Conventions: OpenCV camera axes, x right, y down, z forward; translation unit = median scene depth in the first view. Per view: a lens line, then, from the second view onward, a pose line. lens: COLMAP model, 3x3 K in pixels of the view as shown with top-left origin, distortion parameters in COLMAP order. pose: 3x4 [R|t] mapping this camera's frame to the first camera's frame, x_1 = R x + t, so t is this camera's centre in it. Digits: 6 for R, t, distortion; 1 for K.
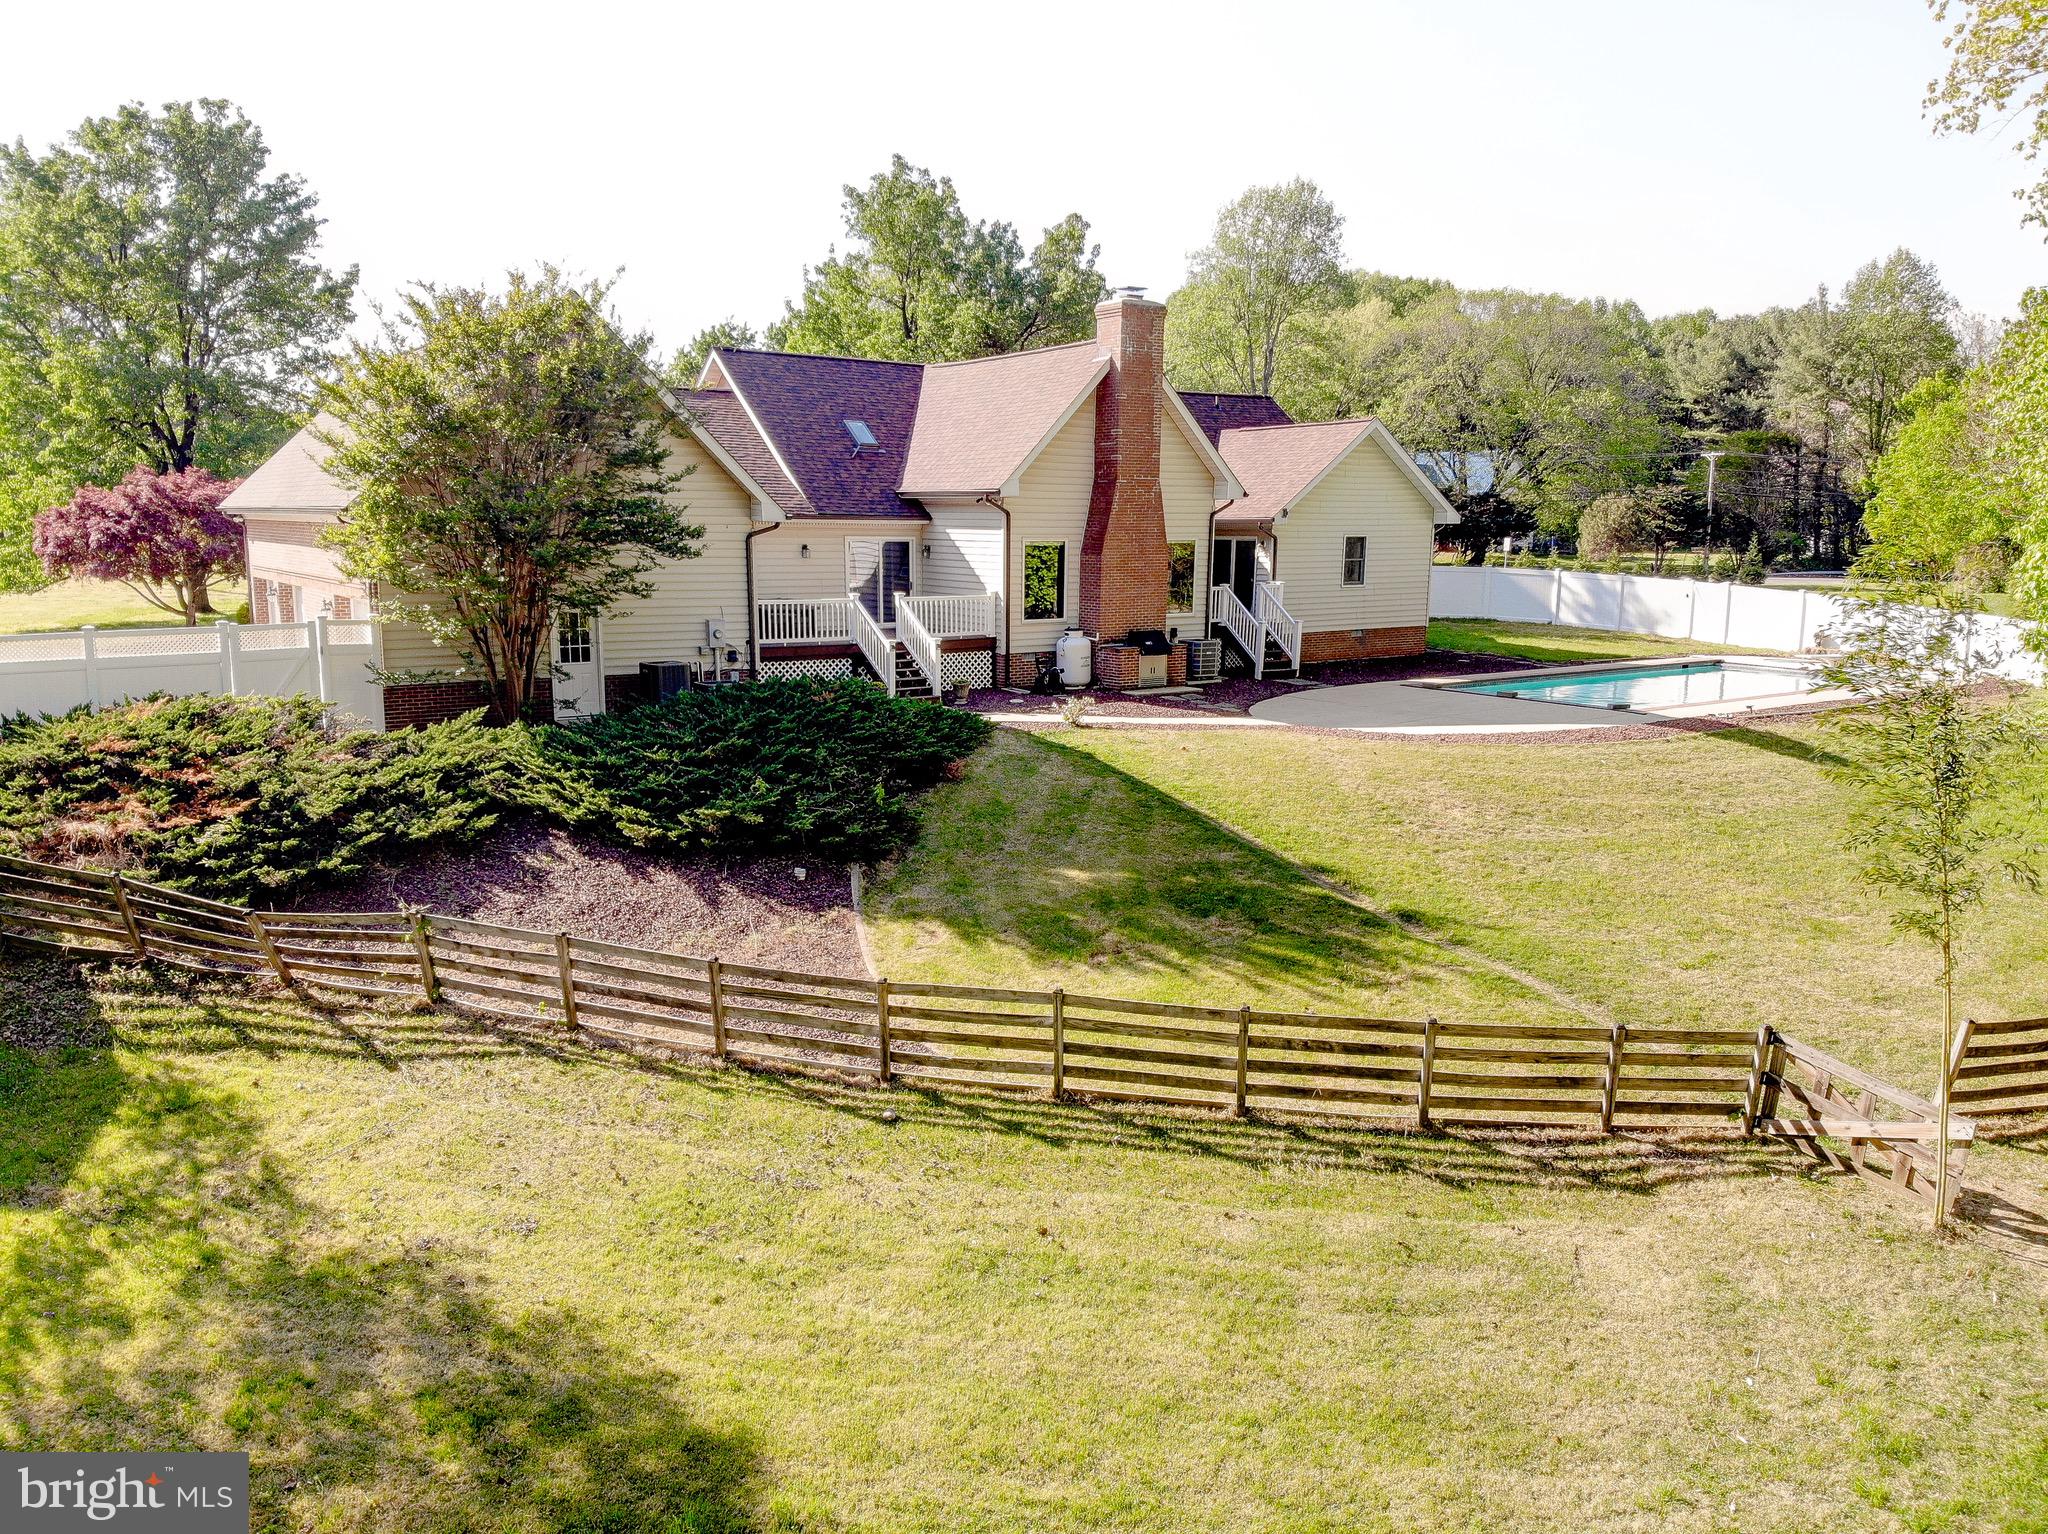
lens RADIAL K [[1499.9, 0, 1031.1], [0, 1499.9, 771.6], [0, 0, 1]] dist [0.058411, -0.165202]
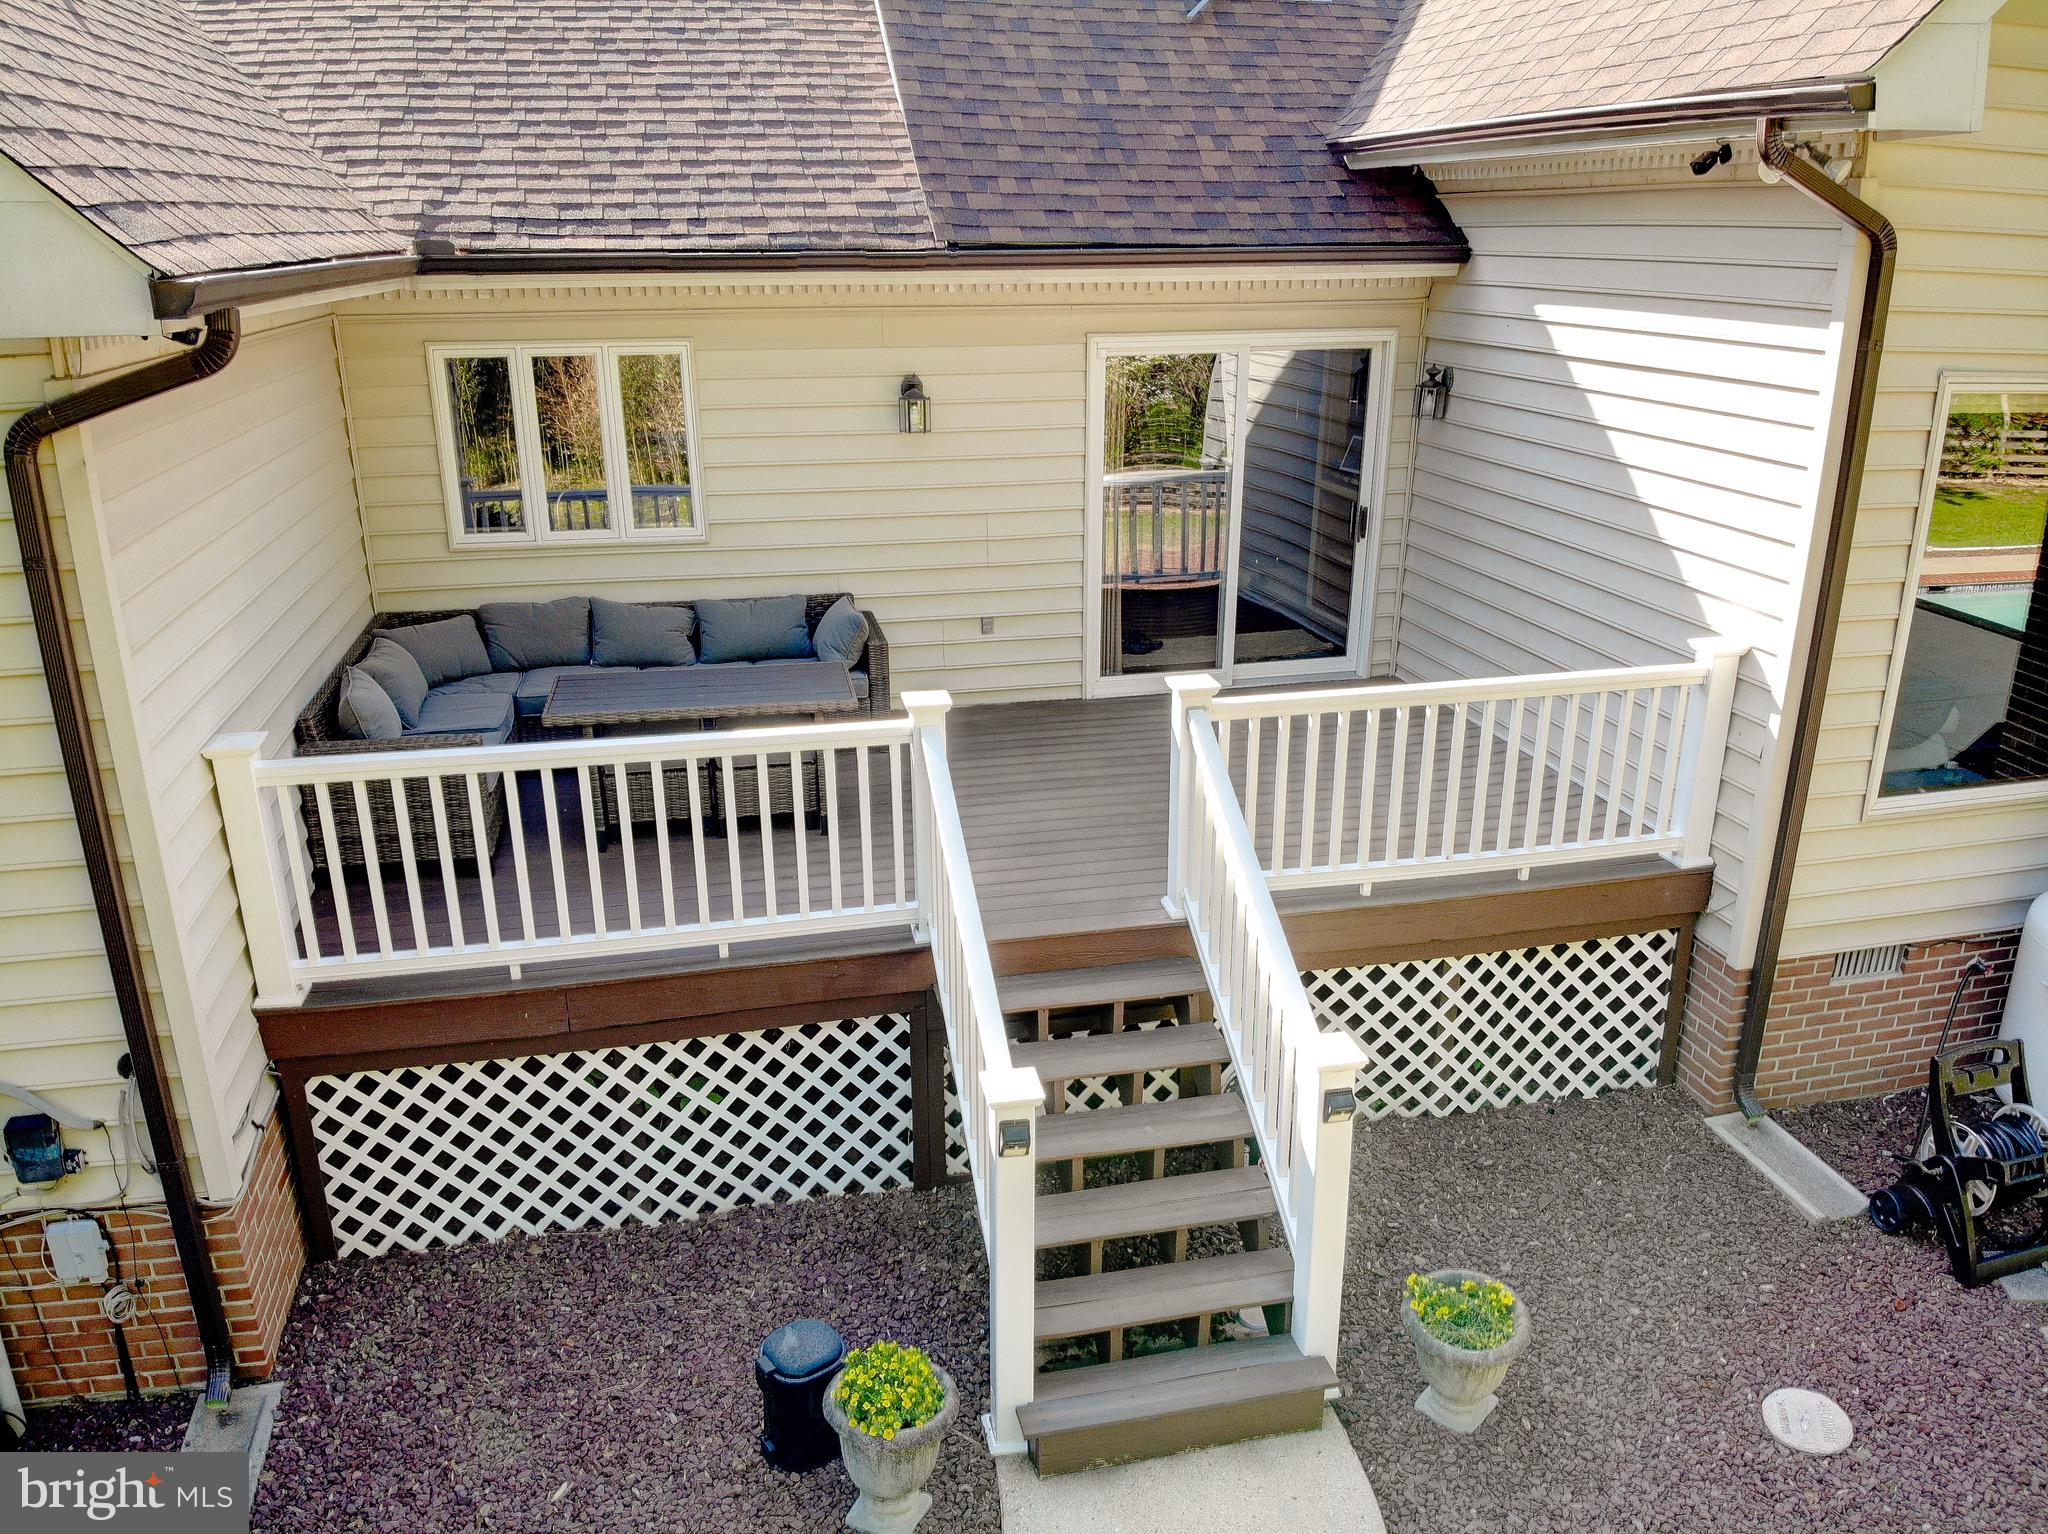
lens RADIAL K [[1499.9, 0, 1013.0], [0, 1499.9, 771.7], [0, 0, 1]] dist [0.058411, -0.165202]
pose [[0.920543, 0.117503, -0.372550, -0.036002], [-0.053256, 0.982534, 0.178300, -0.133954], [0.386993, -0.144293, 0.910723, 0.783569]]
